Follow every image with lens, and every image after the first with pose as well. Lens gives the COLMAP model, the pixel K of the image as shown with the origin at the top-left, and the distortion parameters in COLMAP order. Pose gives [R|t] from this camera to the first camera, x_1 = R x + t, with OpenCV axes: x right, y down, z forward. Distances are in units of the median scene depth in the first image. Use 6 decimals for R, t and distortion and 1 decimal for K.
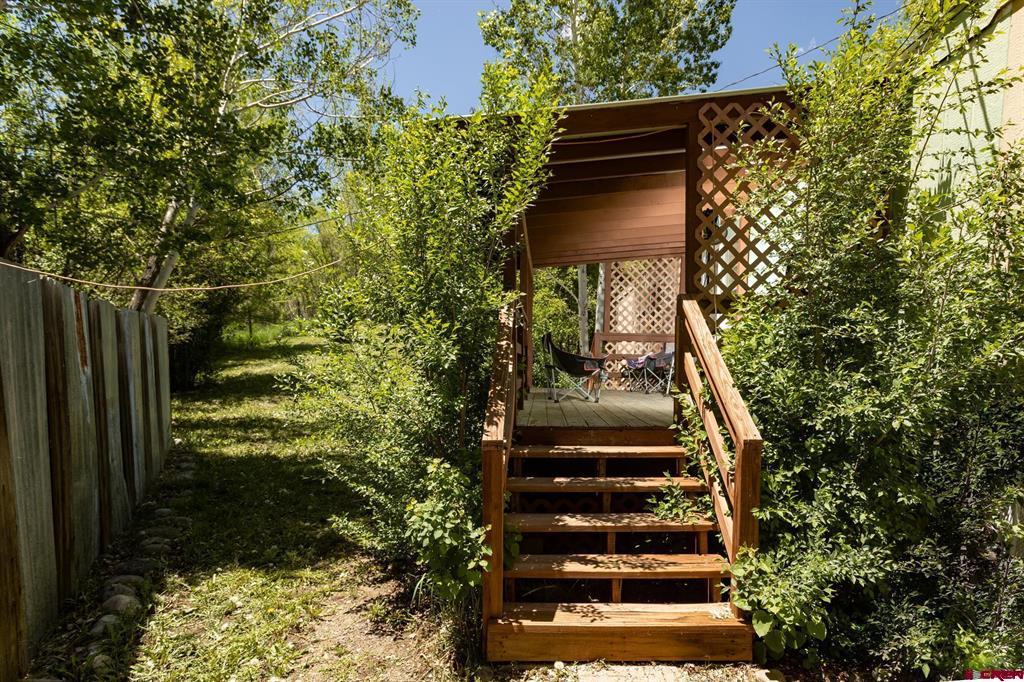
lens RADIAL K [[508.0, 0, 512.0], [0, 508.0, 341.0], [0, 0, 1]] dist [0.045575, 0.000246]
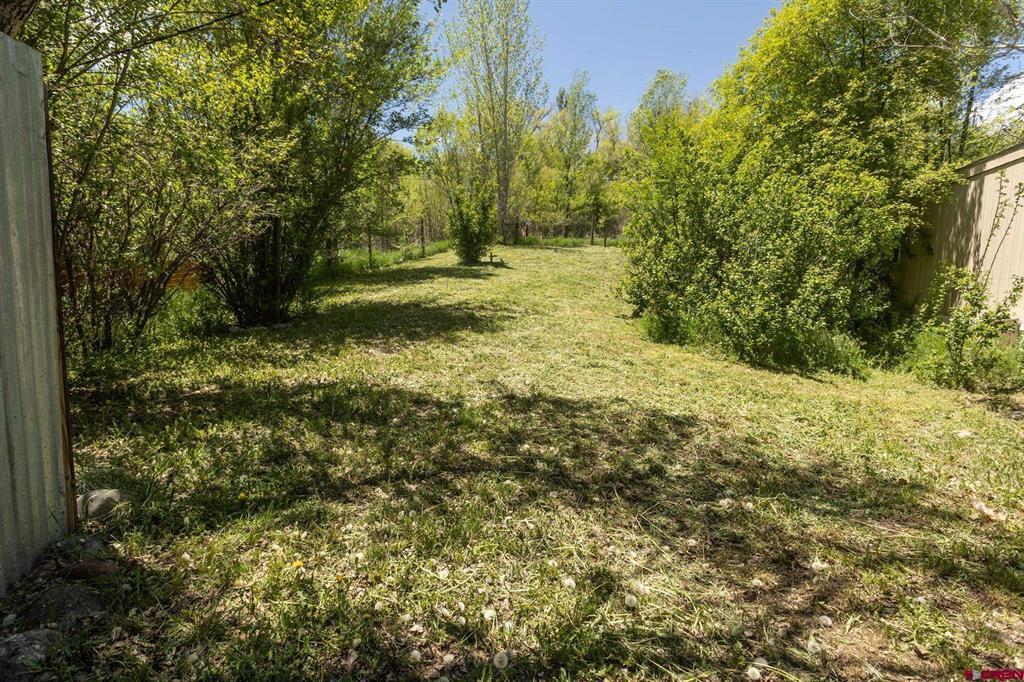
lens RADIAL K [[572.0, 0, 512.0], [0, 572.0, 341.0], [0, 0, 1]] dist [0.000460, 0.000059]
pose [[0.972277, 0.028548, -0.232081, -0.119971], [-0.000435, 0.992738, 0.120293, 0.021844], [0.233830, -0.116857, 0.965230, 0.267439]]
